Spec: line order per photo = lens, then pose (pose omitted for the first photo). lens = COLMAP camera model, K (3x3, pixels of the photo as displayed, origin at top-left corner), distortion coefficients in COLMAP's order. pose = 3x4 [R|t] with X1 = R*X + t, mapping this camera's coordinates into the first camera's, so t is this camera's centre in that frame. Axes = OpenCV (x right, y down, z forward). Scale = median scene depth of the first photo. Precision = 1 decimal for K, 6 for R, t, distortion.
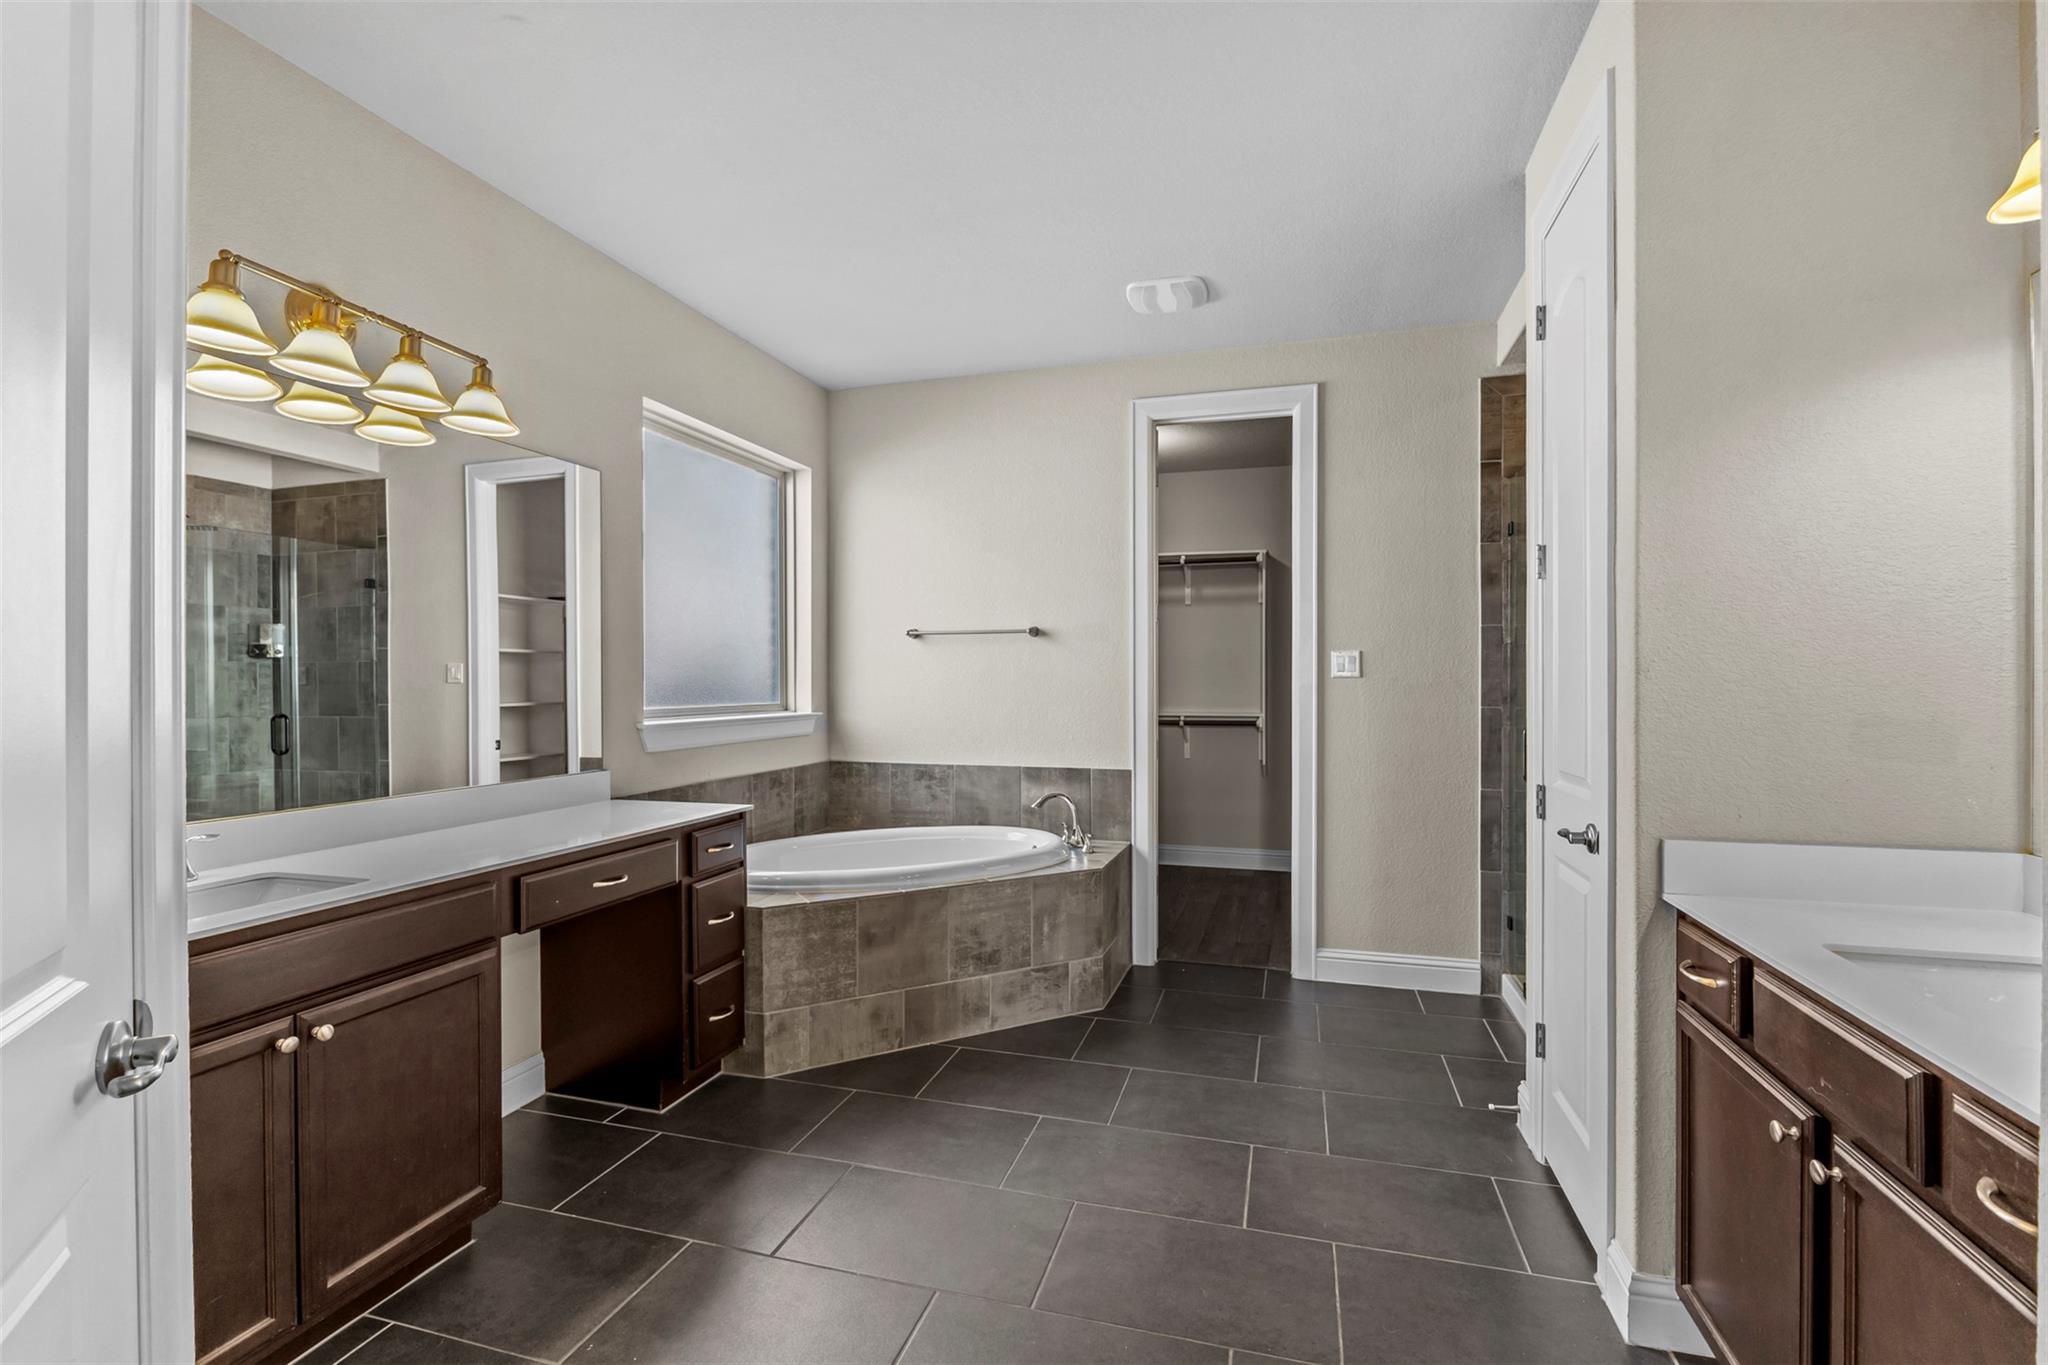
lens RADIAL K [[935.7, 0, 1024.0], [0, 935.7, 682.5], [0, 0, 1]] dist [-0.003460, -0.000464]
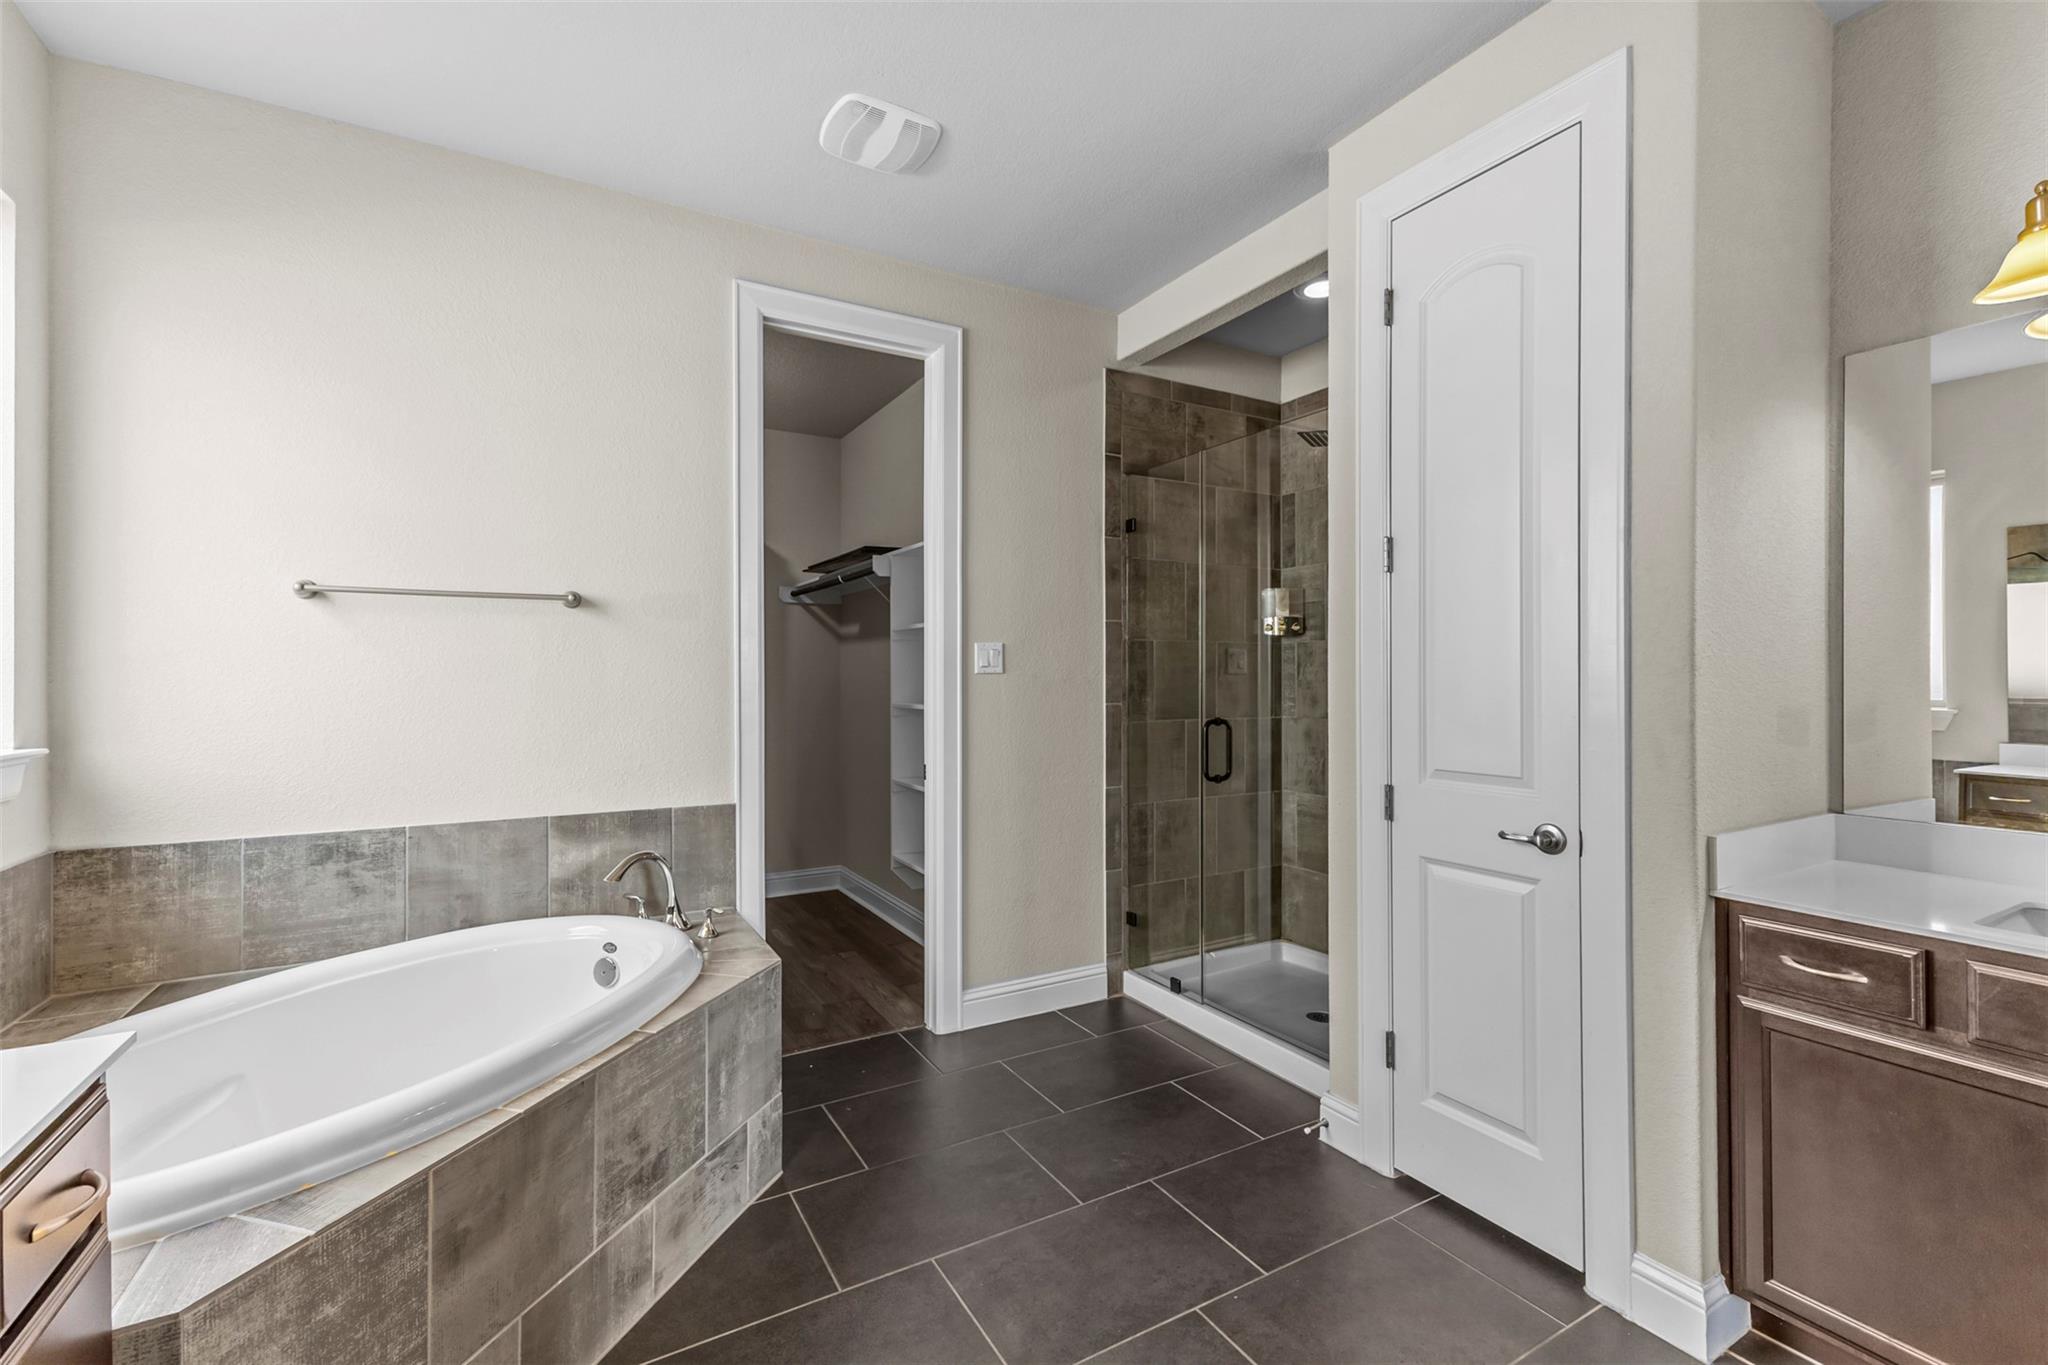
lens RADIAL K [[885.4, 0, 1027.7], [0, 885.4, 677.3], [0, 0, 1]] dist [0.009678, 0.000324]
pose [[0.685529, -0.000667, 0.728045, -0.244480], [0.003031, 0.999994, -0.001938, -0.000082], [-0.728039, 0.003535, 0.685527, 0.422306]]
